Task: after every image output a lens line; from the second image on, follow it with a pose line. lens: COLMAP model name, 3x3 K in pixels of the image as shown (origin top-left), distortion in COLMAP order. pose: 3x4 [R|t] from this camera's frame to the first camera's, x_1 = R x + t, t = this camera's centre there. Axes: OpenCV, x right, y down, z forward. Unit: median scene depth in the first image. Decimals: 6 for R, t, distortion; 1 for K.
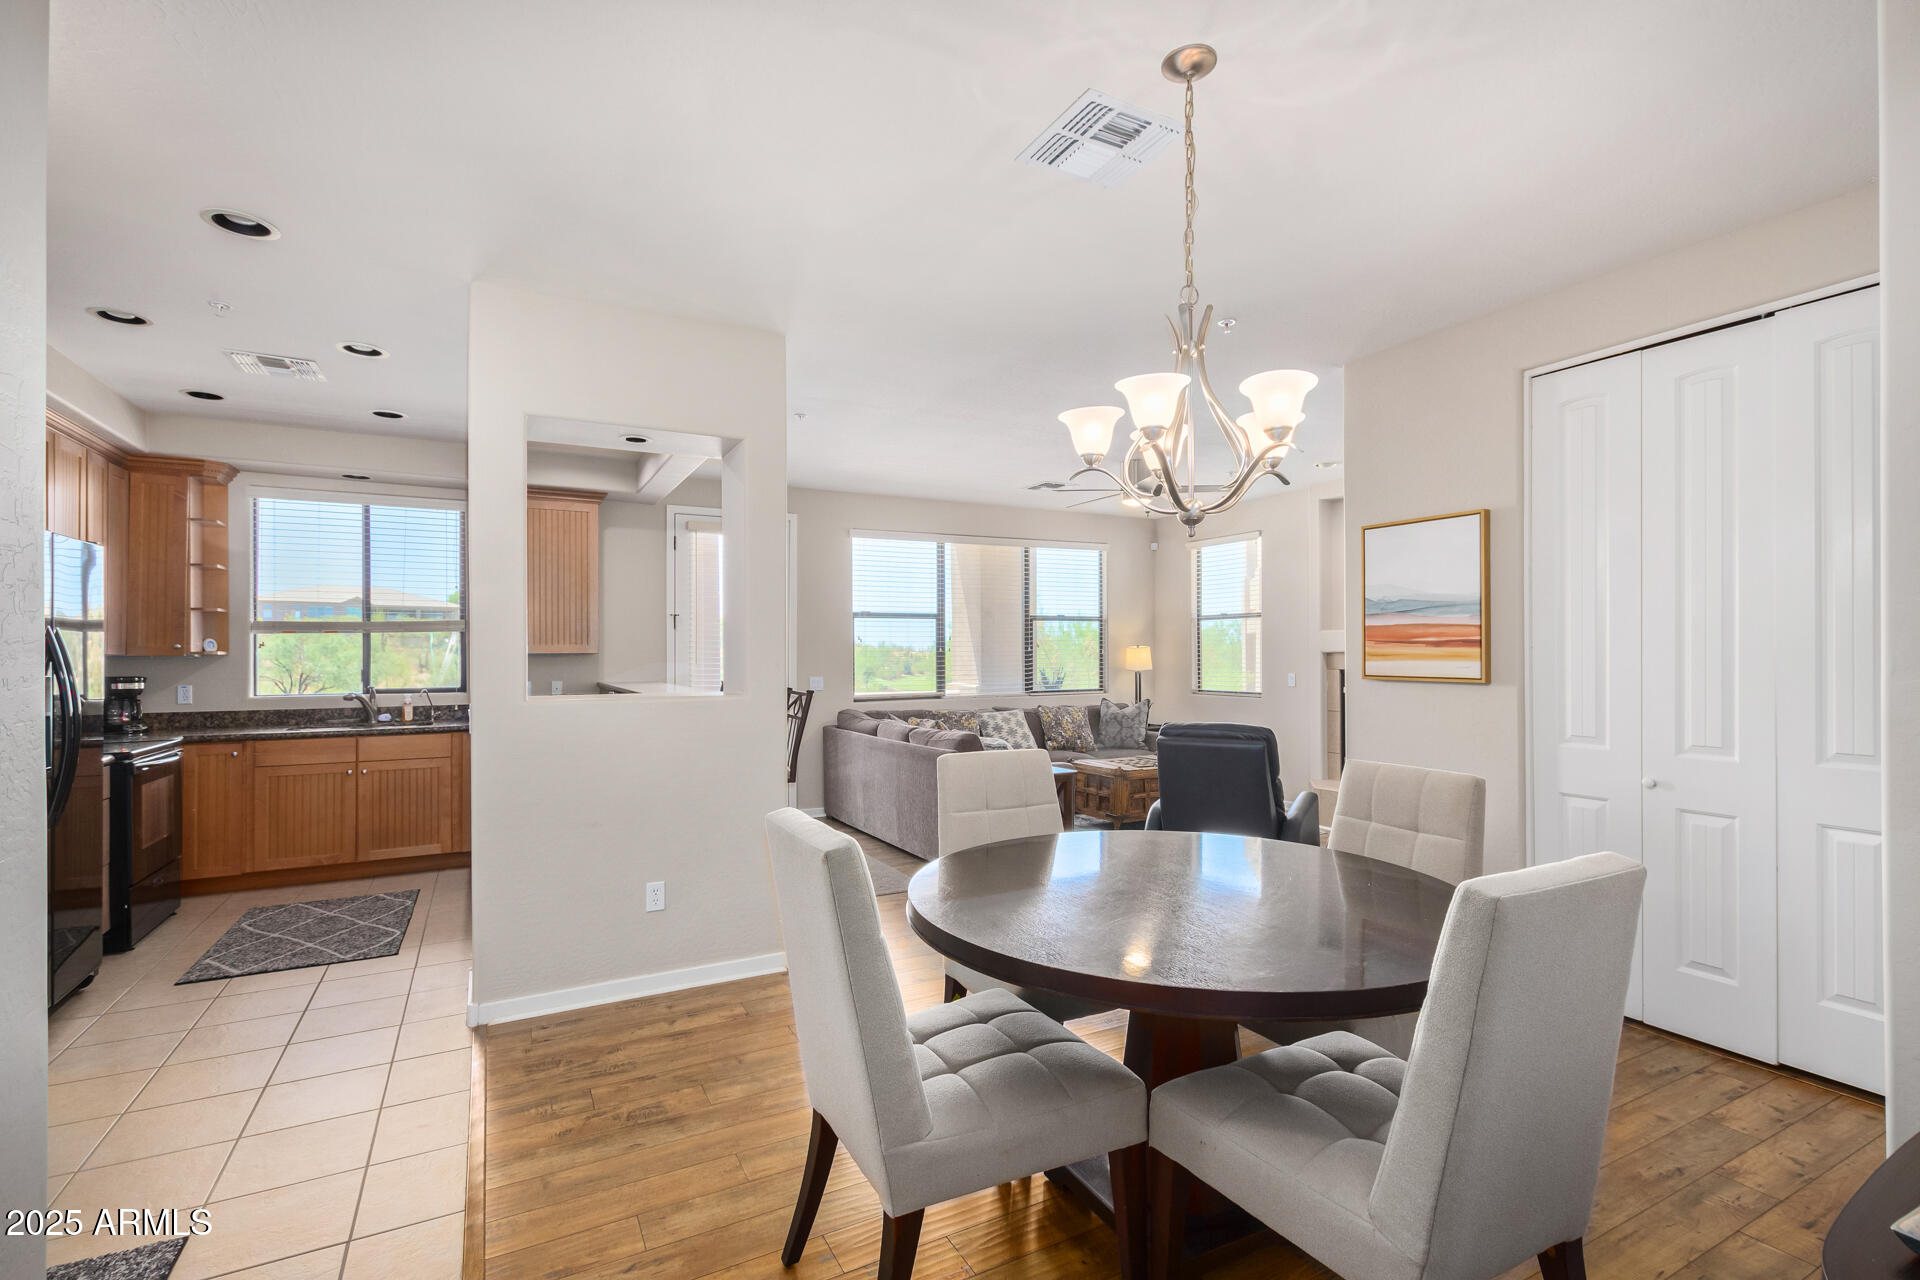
lens RADIAL K [[879.2, 0, 944.2], [0, 879.2, 645.0], [0, 0, 1]] dist [0.009851, -0.004753]
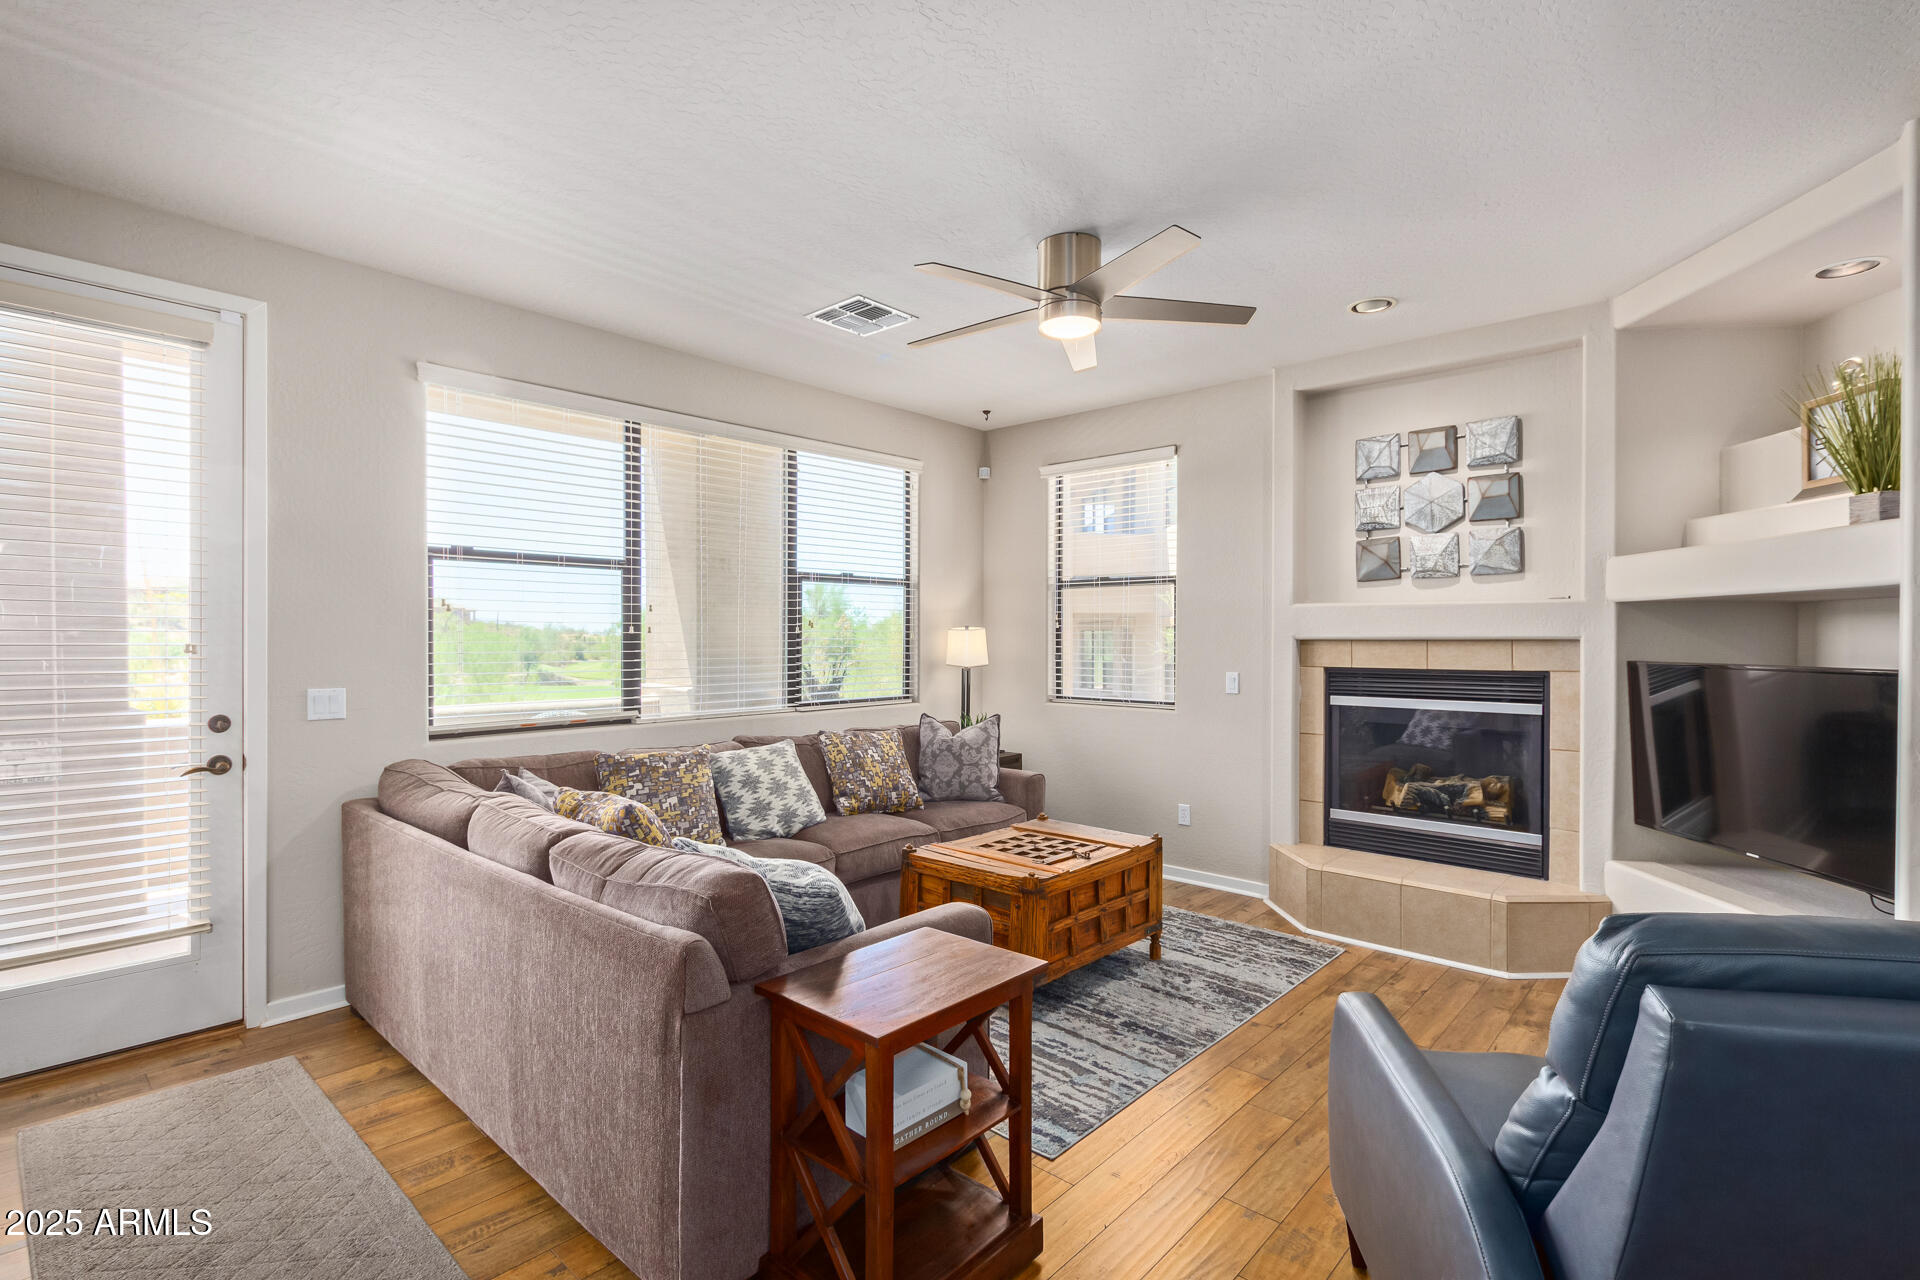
lens RADIAL K [[879.2, 0, 954.3], [0, 879.2, 642.5], [0, 0, 1]] dist [0.009851, -0.004753]
pose [[0.936042, 0.004936, 0.351855, -0.011329], [-0.010176, 0.999863, 0.013044, 0.006170], [-0.351742, -0.015790, 0.935964, 0.599319]]
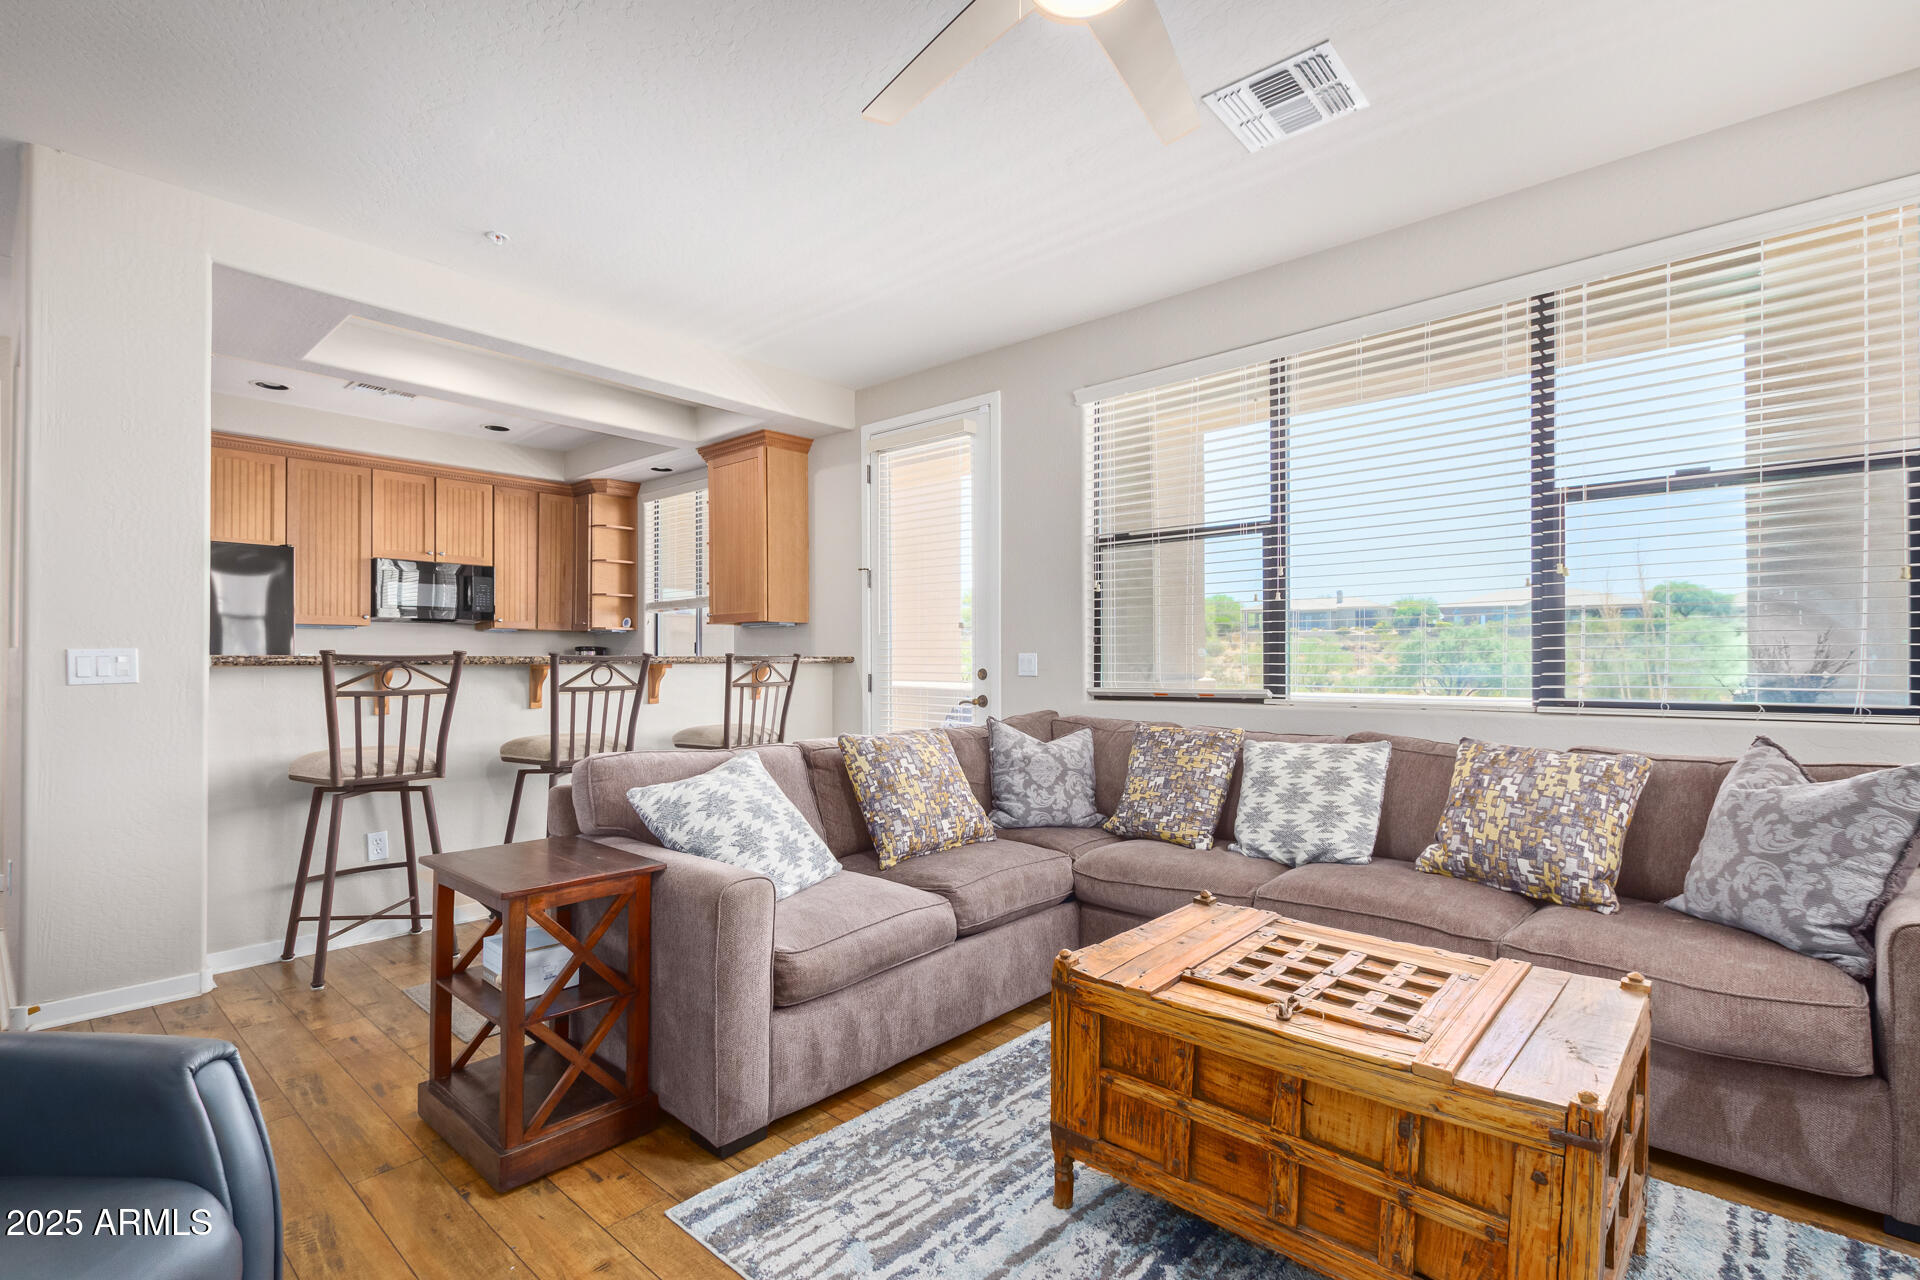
lens RADIAL K [[879.2, 0, 996.2], [0, 879.2, 649.1], [0, 0, 1]] dist [0.009851, -0.004753]
pose [[0.380709, -0.009324, -0.924648, 0.514320], [0.011384, 0.999921, -0.005396, 0.047072], [0.924625, -0.008472, 0.380785, 0.947896]]
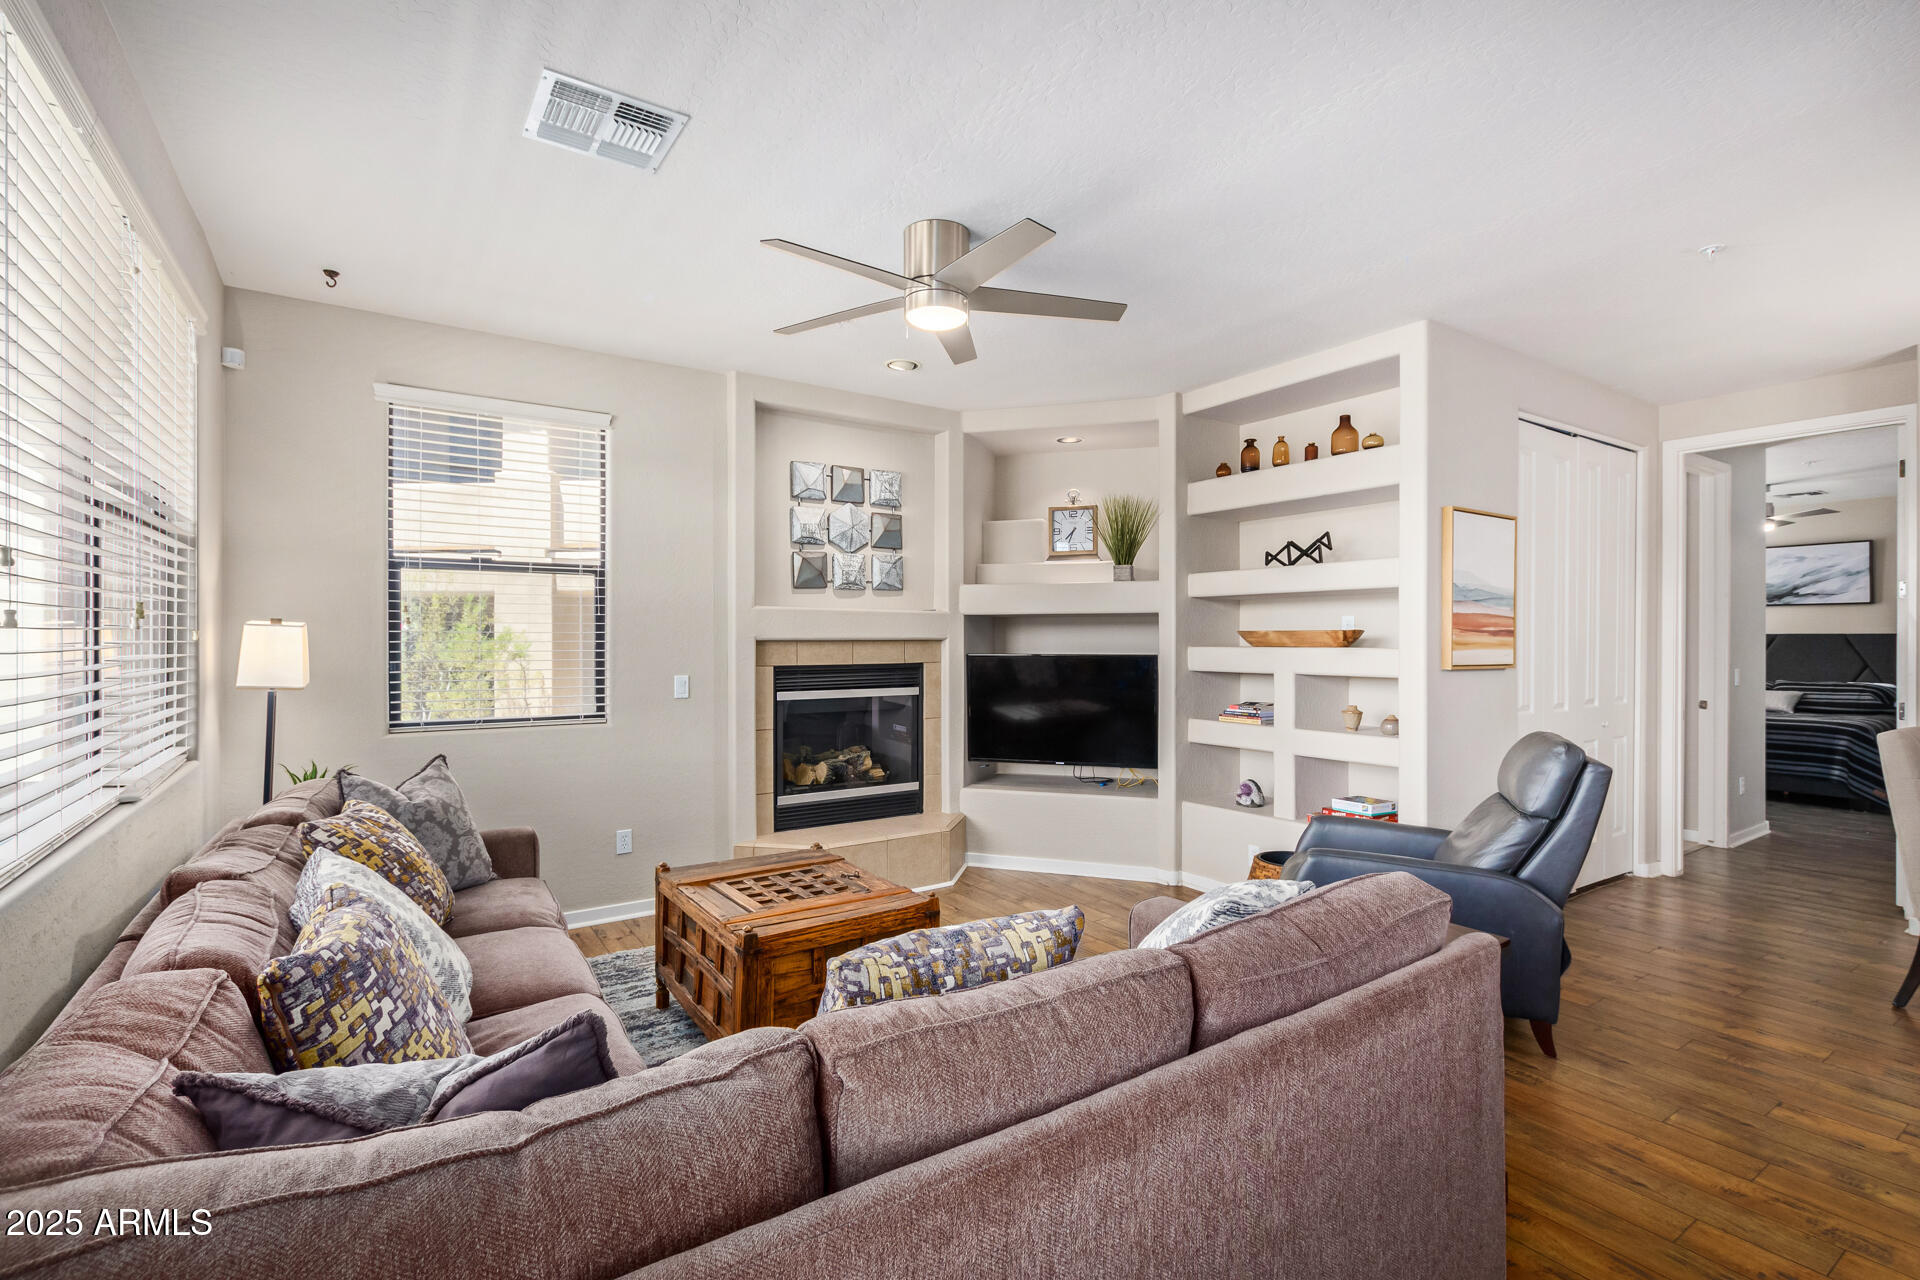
lens RADIAL K [[879.2, 0, 954.0], [0, 879.2, 636.7], [0, 0, 1]] dist [0.009851, -0.004753]
pose [[-0.111528, 0.007168, 0.993735, -0.264903], [-0.010784, 0.999906, -0.008423, 0.011839], [-0.993703, -0.011656, -0.111441, 1.108502]]
